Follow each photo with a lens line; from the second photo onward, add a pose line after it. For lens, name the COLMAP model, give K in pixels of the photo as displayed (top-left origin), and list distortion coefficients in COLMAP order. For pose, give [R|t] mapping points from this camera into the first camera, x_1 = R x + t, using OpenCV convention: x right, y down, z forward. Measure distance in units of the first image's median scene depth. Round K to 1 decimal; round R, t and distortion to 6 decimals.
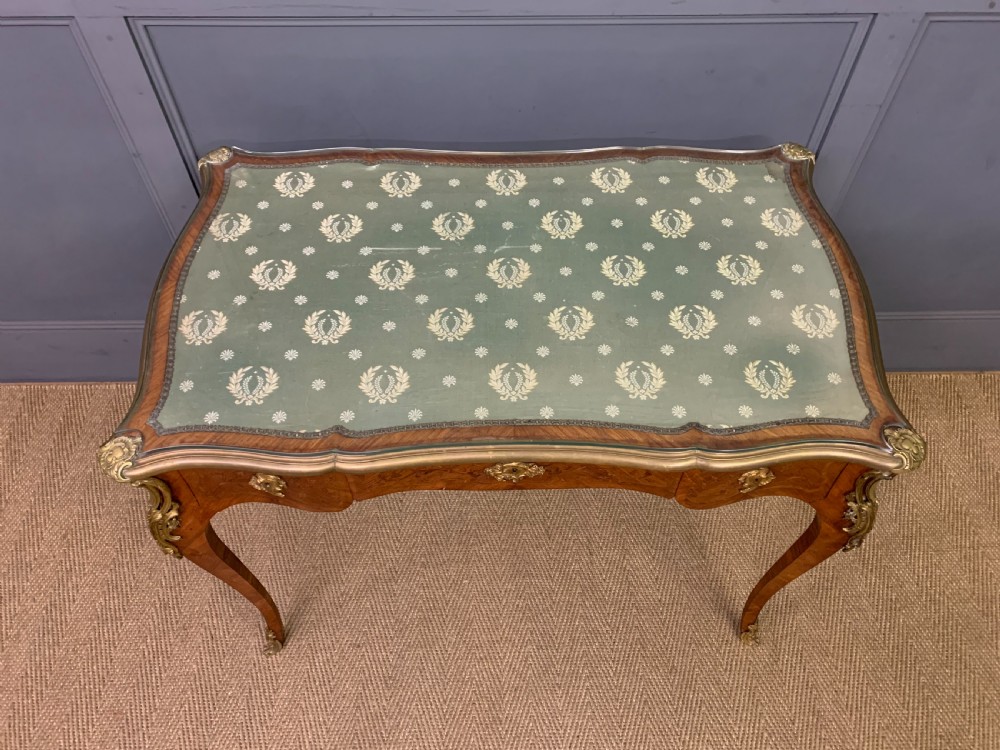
lens RADIAL K [[767.8, 0, 503.3], [0, 767.8, 369.9], [0, 0, 1]] dist [0.015170, -0.006349]
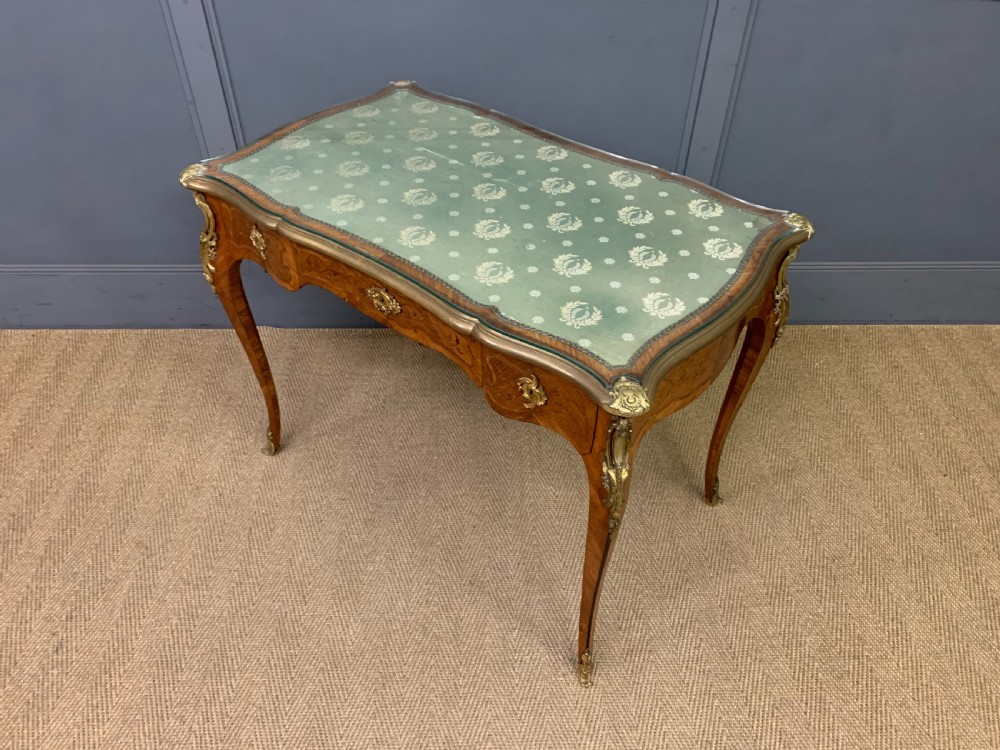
lens RADIAL K [[769.3, 0, 502.1], [0, 769.3, 386.4], [0, 0, 1]] dist [0.005383, 0.000255]
pose [[0.999918, 0.000121, 0.012841, 0.051761], [0.002320, 0.981795, -0.189927, 0.499396], [-0.012630, 0.189941, 0.981714, -0.250197]]
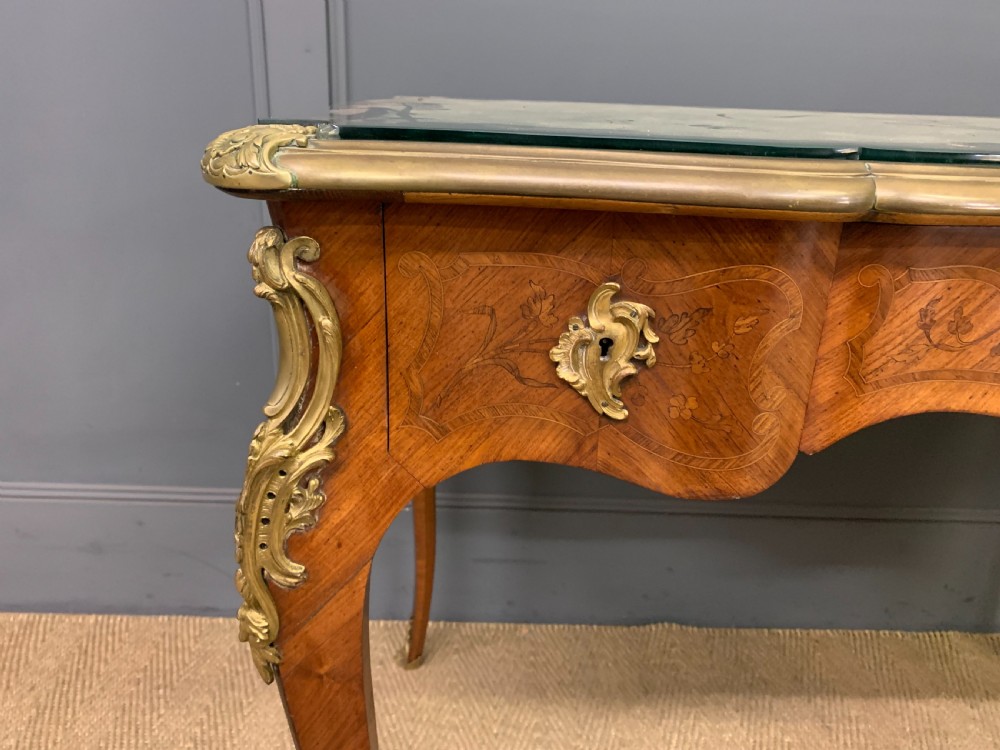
lens RADIAL K [[777.5, 0, 496.1], [0, 777.5, 379.9], [0, 0, 1]] dist [0.003806, 0.001503]
pose [[0.999536, 0.030336, 0.002762, -0.281626], [-0.023969, 0.839203, -0.543290, 0.286227], [-0.018799, 0.542972, 0.839540, 0.545858]]
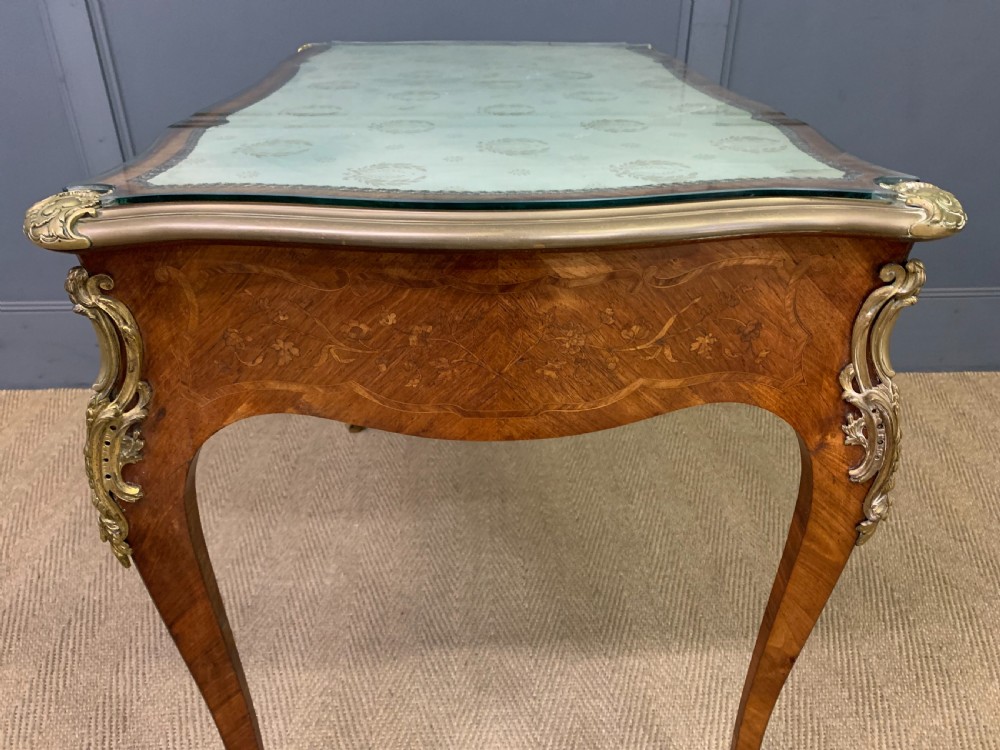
lens RADIAL K [[775.3, 0, 505.1], [0, 775.3, 383.6], [0, 0, 1]] dist [0.003950, 0.000299]
pose [[0.999565, -0.015546, 0.025069, 0.124892], [0.024575, 0.908929, -0.416226, 0.629172], [-0.016315, 0.416661, 0.908916, 0.183864]]
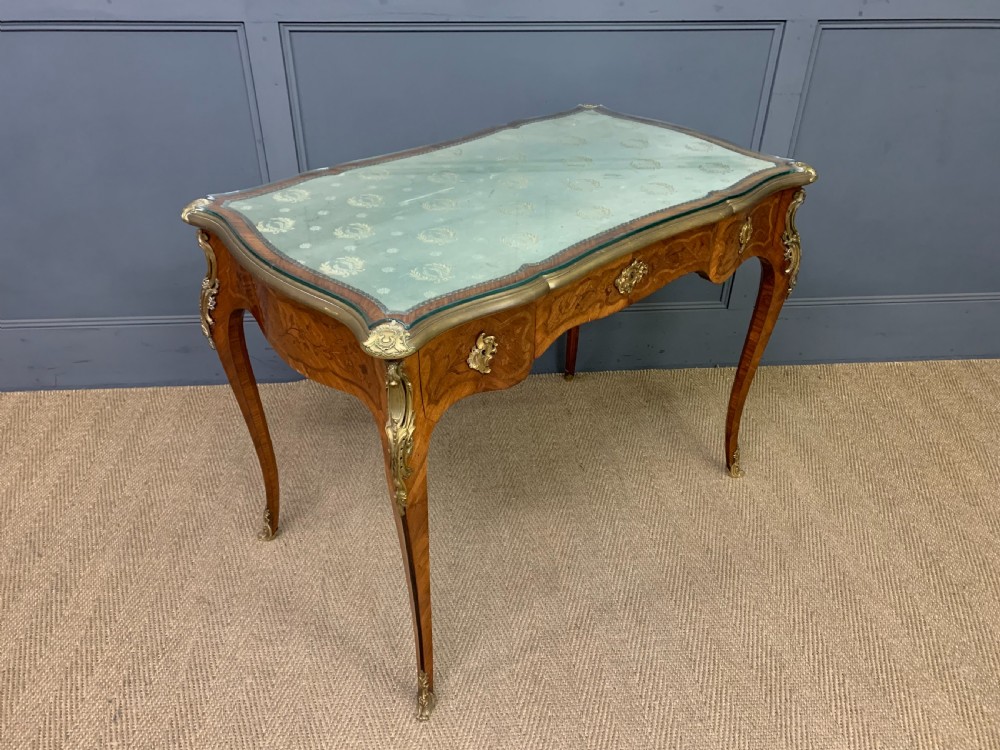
lens RADIAL K [[768.7, 0, 498.9], [0, 768.7, 377.8], [0, 0, 1]] dist [0.009128, -0.004168]
pose [[0.998467, -0.028992, 0.047145, -0.148575], [0.043388, 0.938861, -0.341552, 0.620135], [-0.034361, 0.343074, 0.938680, -0.131719]]
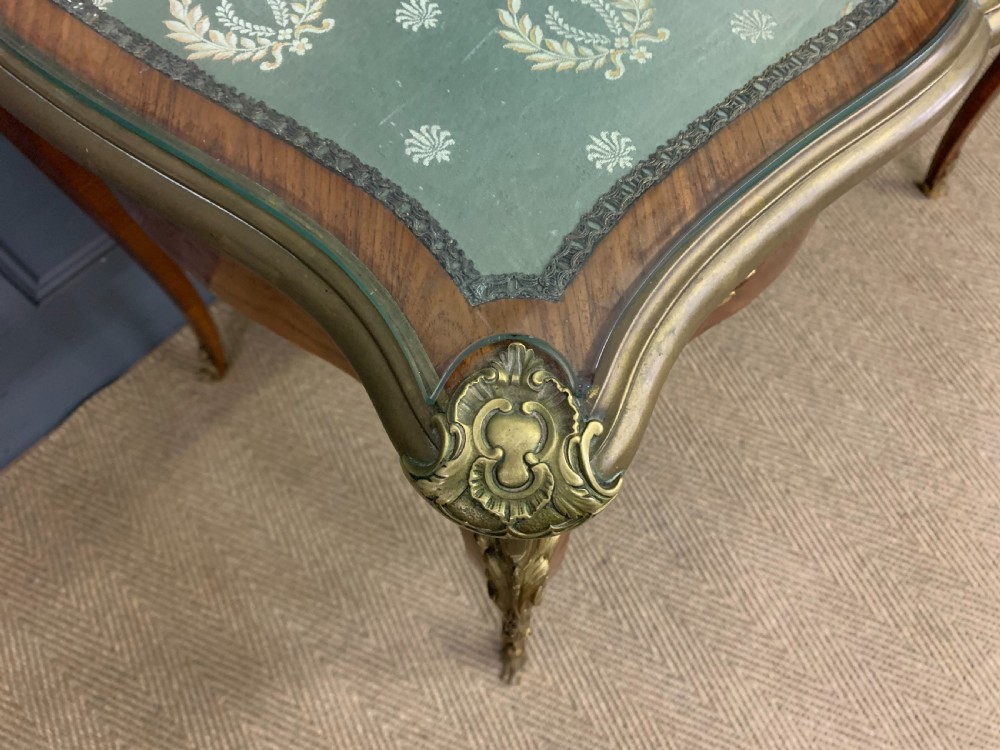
lens RADIAL K [[781.2, 0, 500.0], [0, 781.2, 375.0], [0, 0, 1]] dist [-0.002692, 0.005761]
pose [[0.698996, -0.651636, 0.294577, -0.405169], [0.583935, 0.757884, 0.290913, 0.013075], [-0.412825, -0.031333, 0.910271, 0.560094]]
